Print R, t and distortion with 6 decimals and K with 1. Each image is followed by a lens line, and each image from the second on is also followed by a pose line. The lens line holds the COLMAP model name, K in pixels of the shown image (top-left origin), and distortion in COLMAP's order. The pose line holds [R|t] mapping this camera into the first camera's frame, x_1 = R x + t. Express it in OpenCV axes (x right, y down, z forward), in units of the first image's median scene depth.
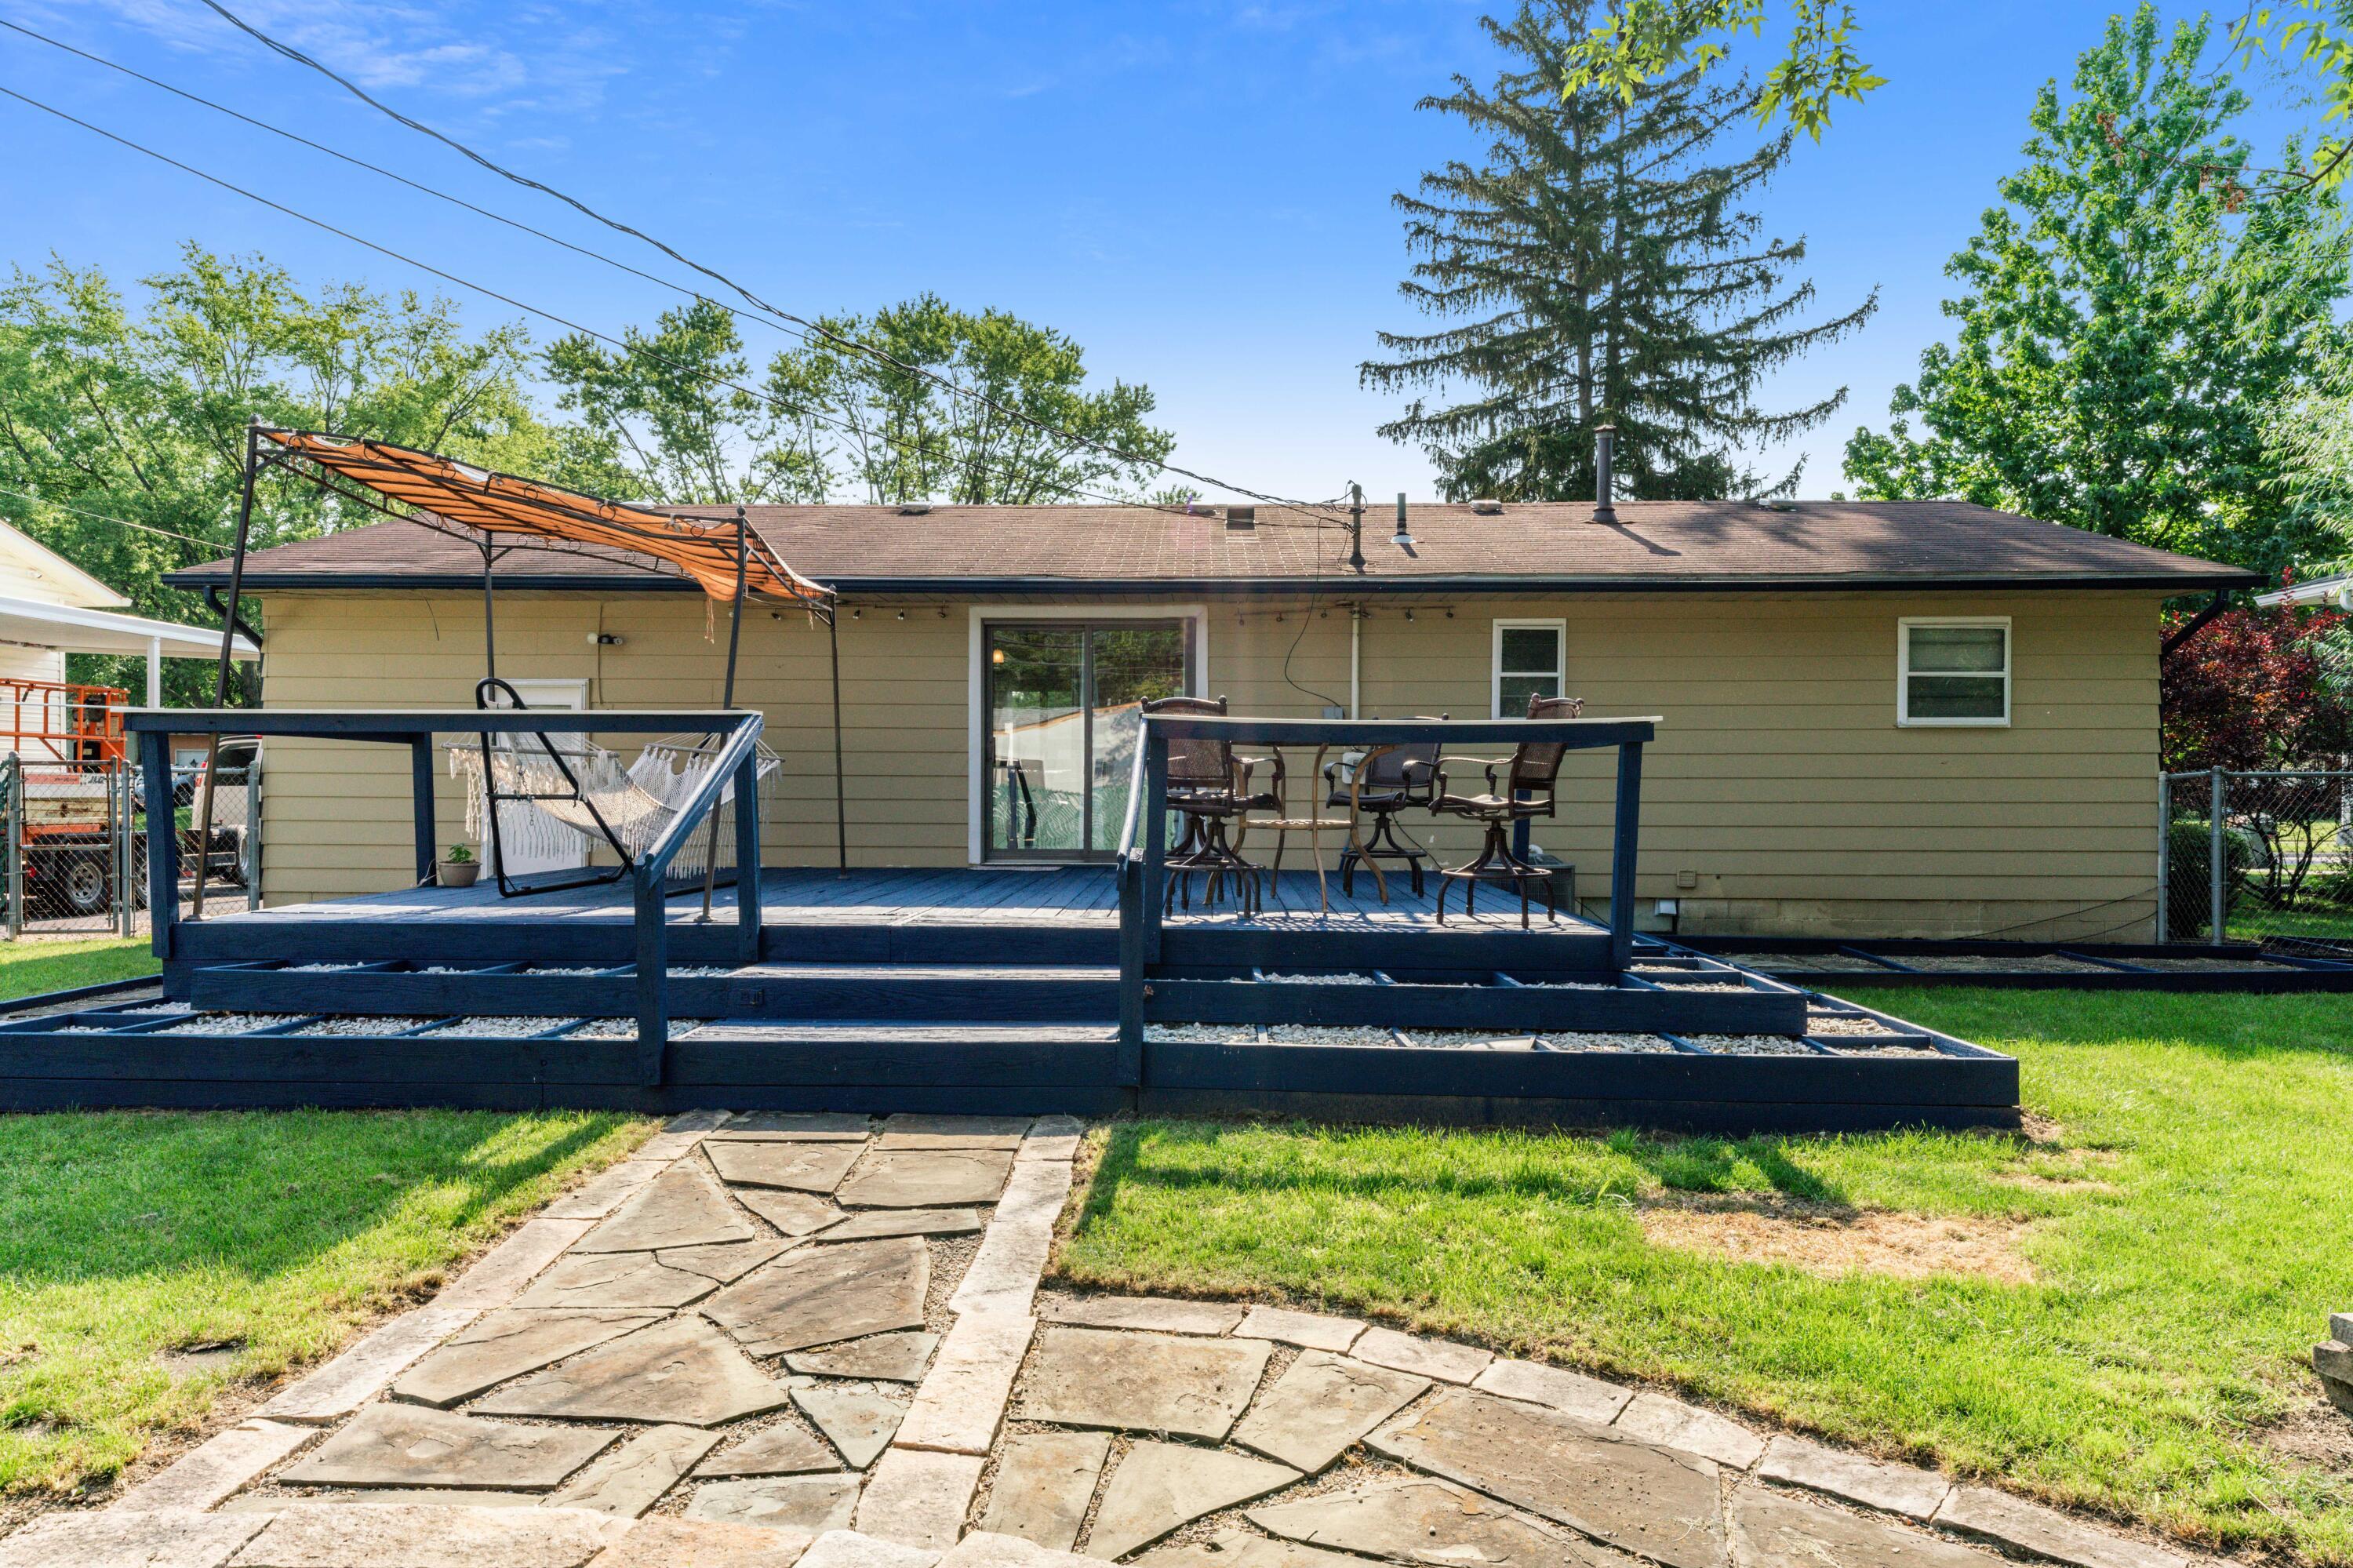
lens RADIAL K [[1410.3, 0, 1164.8], [0, 1410.3, 782.4], [0, 0, 1]] dist [0.031257, -0.000303]
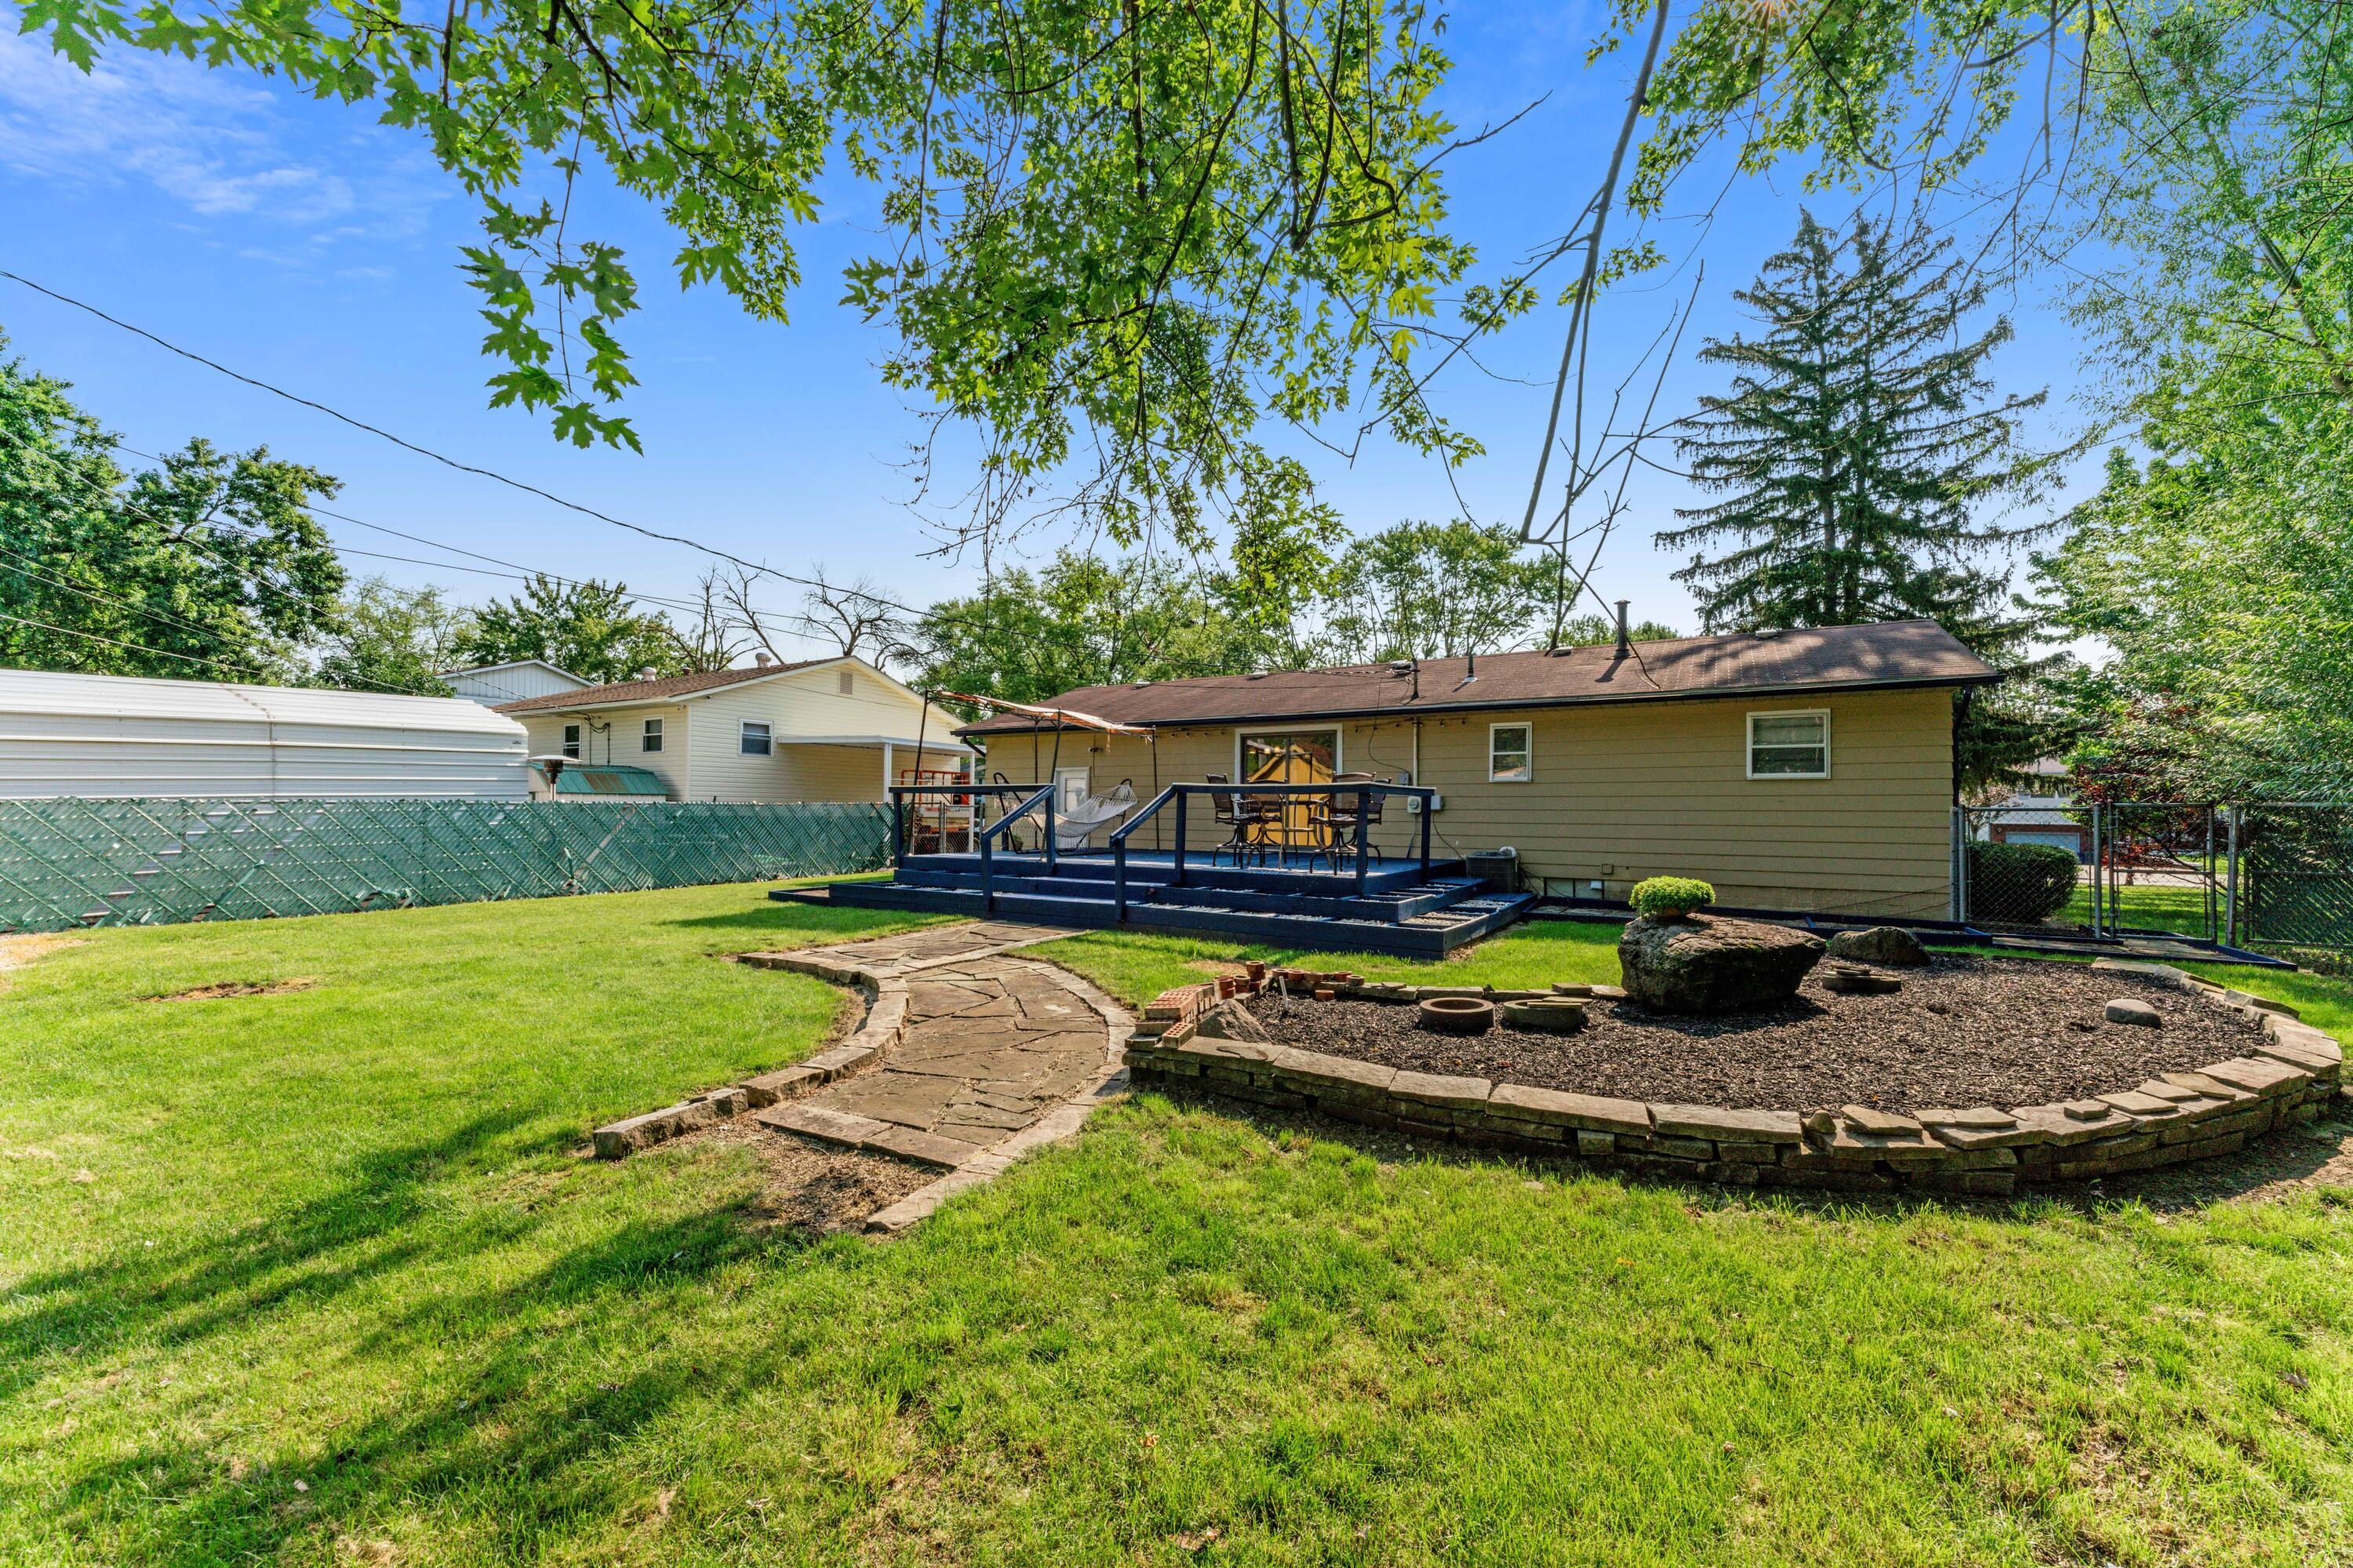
lens RADIAL K [[913.0, 0, 1189.4], [0, 913.0, 800.3], [0, 0, 1]] dist [0.000205, 0.000119]
pose [[0.874357, -0.003515, -0.485271, 0.183661], [-0.002327, 0.999932, -0.011436, -0.000582], [0.485278, 0.011129, 0.874289, -0.089374]]
